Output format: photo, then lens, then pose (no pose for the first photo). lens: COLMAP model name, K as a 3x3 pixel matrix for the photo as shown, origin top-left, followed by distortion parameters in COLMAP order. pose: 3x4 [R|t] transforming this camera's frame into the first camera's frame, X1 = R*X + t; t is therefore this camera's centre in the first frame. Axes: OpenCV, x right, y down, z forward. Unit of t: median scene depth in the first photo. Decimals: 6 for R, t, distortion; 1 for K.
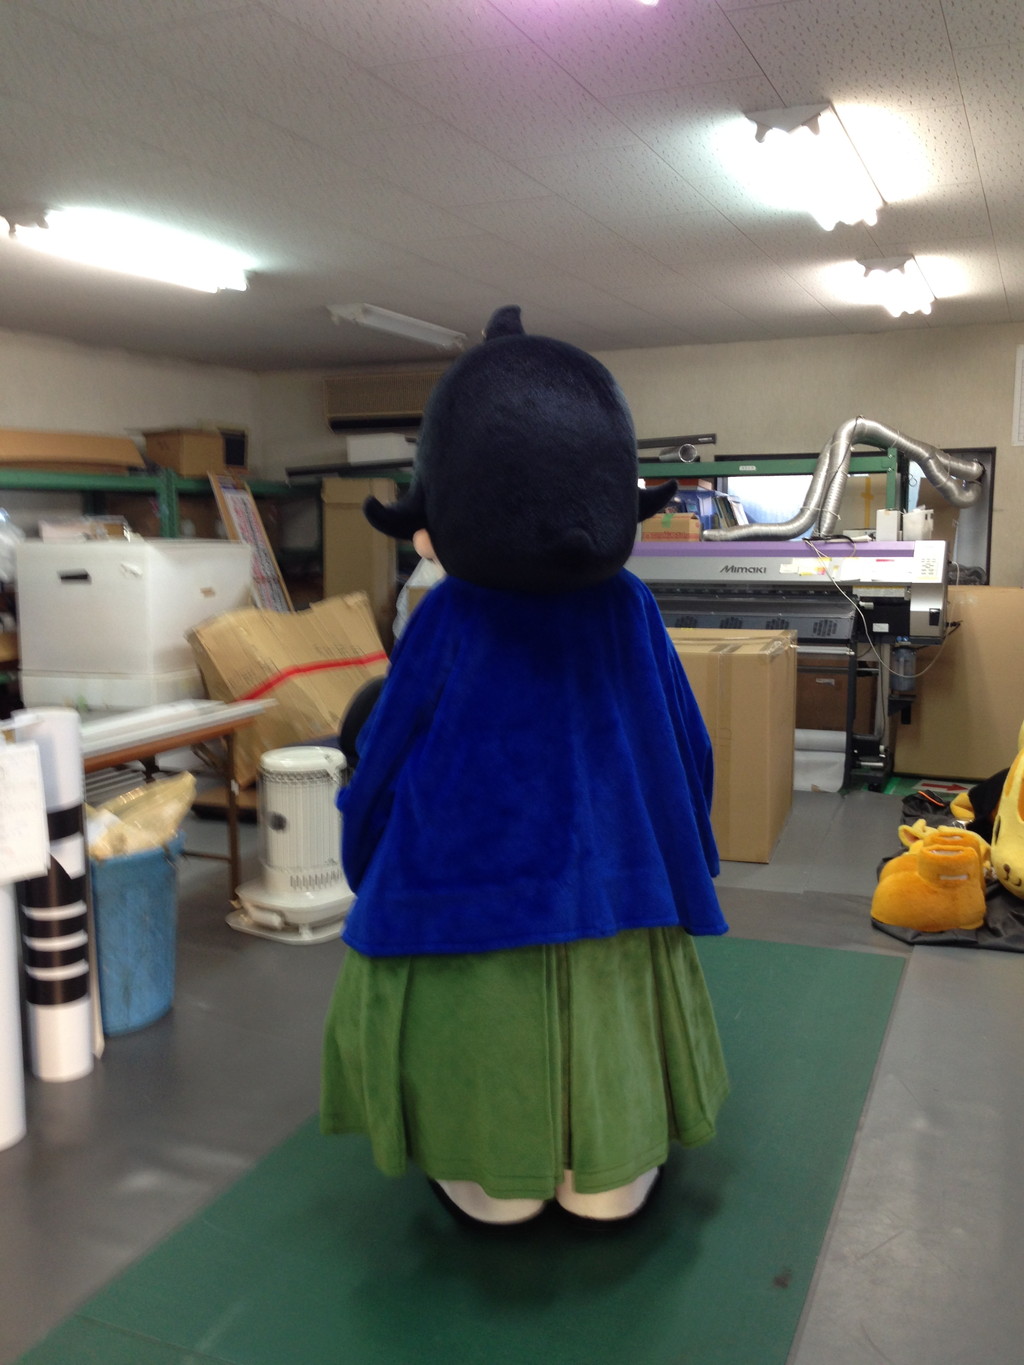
lens RADIAL K [[1282.6, 0, 503.2], [0, 1282.6, 676.0], [0, 0, 1]] dist [0.045559, 0.000000]
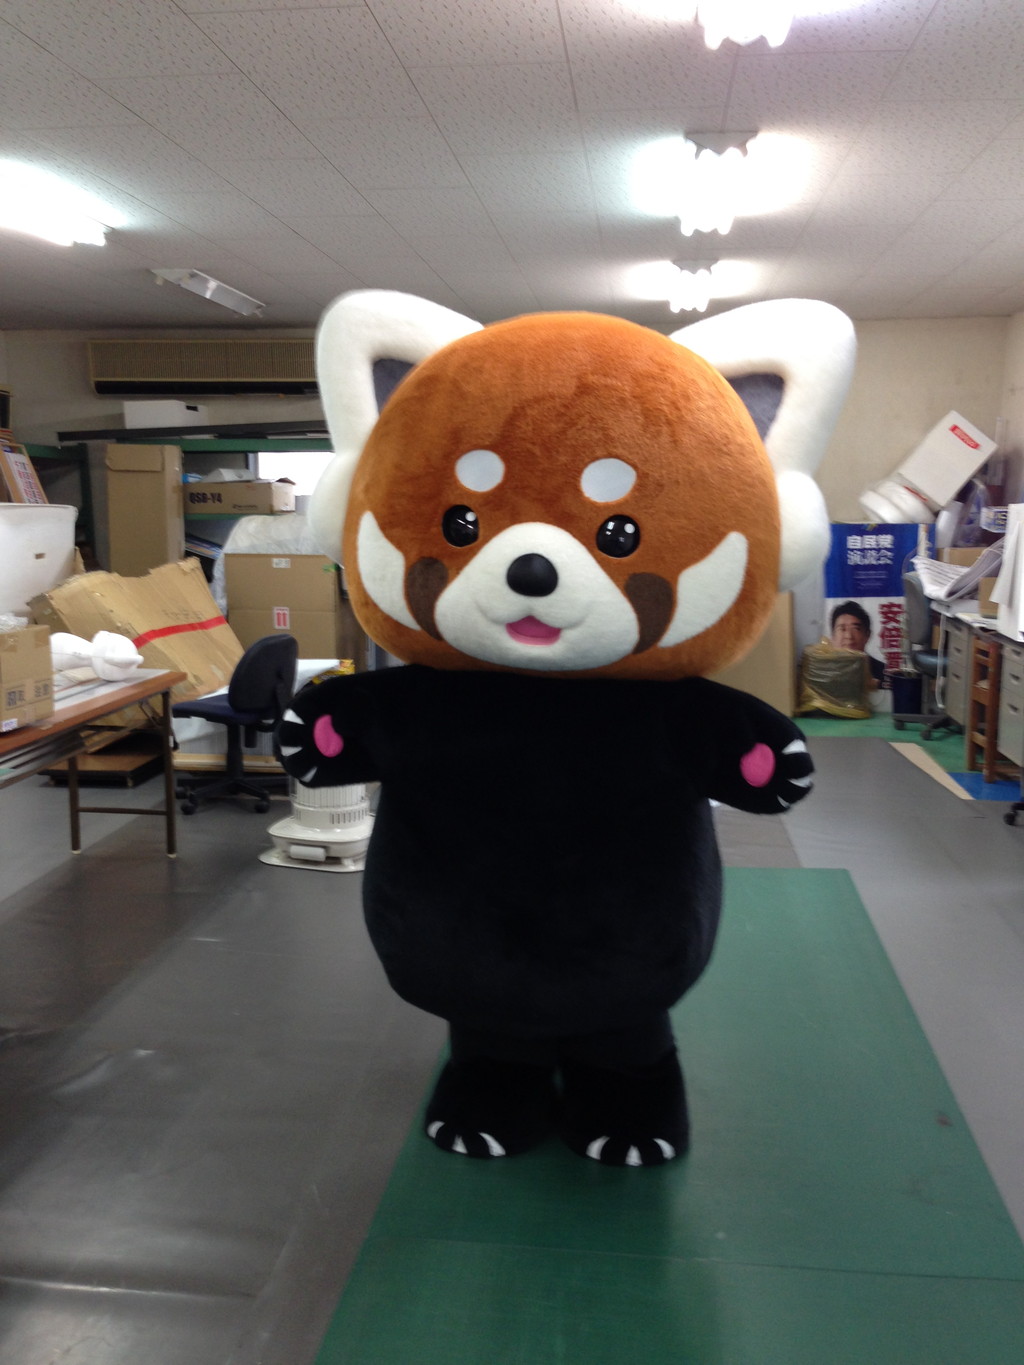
lens RADIAL K [[1282.6, 0, 511.4], [0, 1282.6, 685.4], [0, 0, 1]] dist [0.045559, 0.000000]
pose [[0.952440, -0.033169, 0.302914, -0.181899], [0.025245, 0.999230, 0.030038, 0.010986], [-0.303677, -0.020962, 0.952544, -0.040687]]
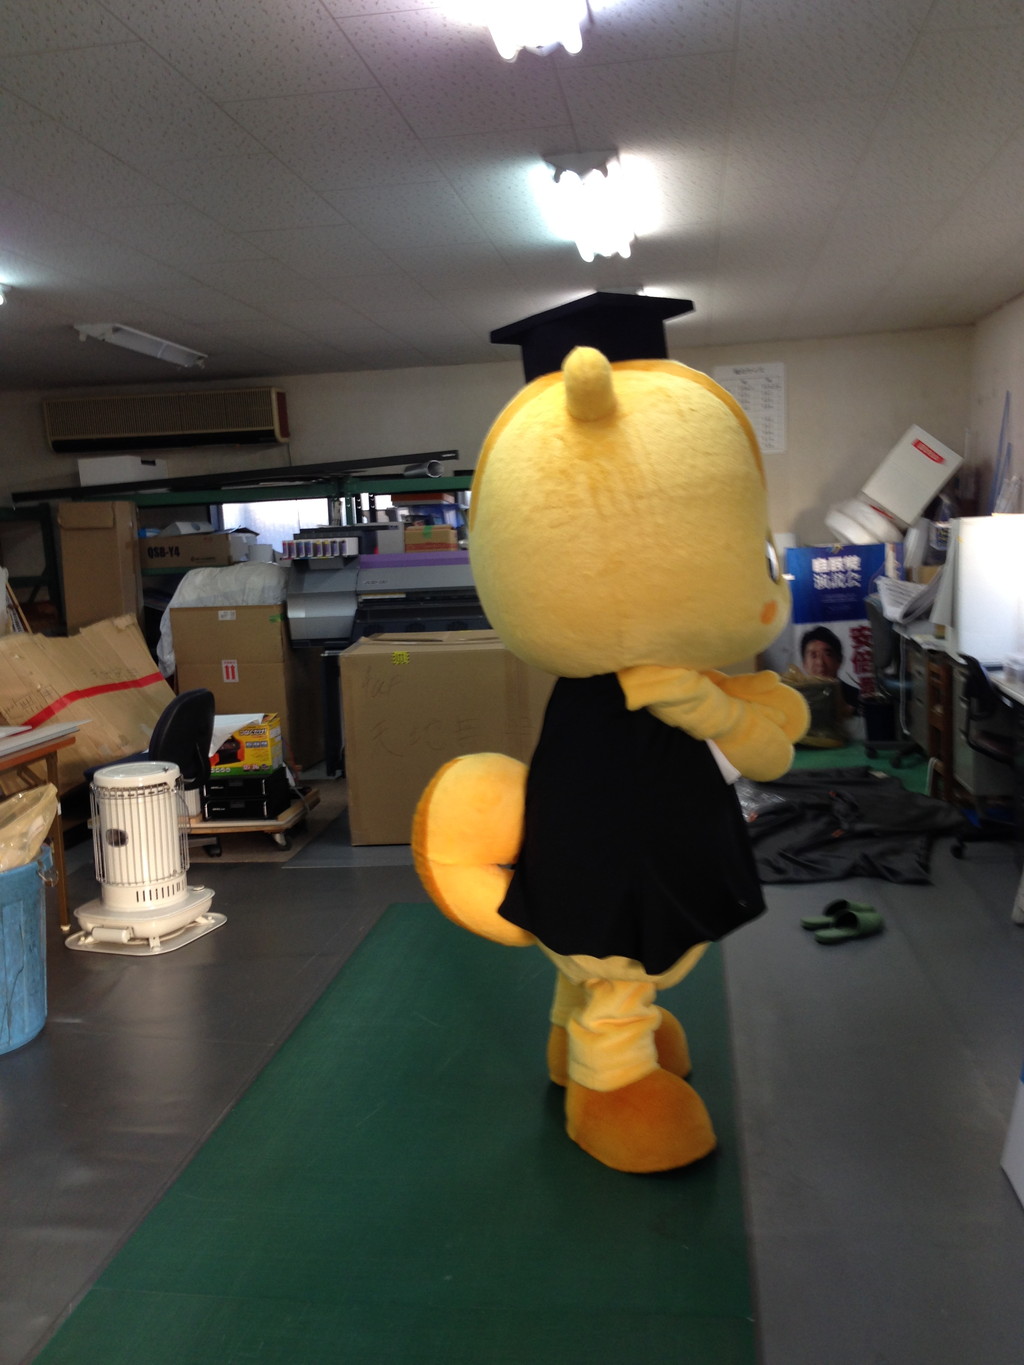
lens RADIAL K [[1282.6, 0, 529.8], [0, 1282.6, 681.0], [0, 0, 1]] dist [0.045559, 0.000000]
pose [[0.960191, -0.066652, 0.271275, -0.087548], [0.070331, 0.997516, -0.003852, 0.011842], [-0.270345, 0.022777, 0.962494, -0.037817]]
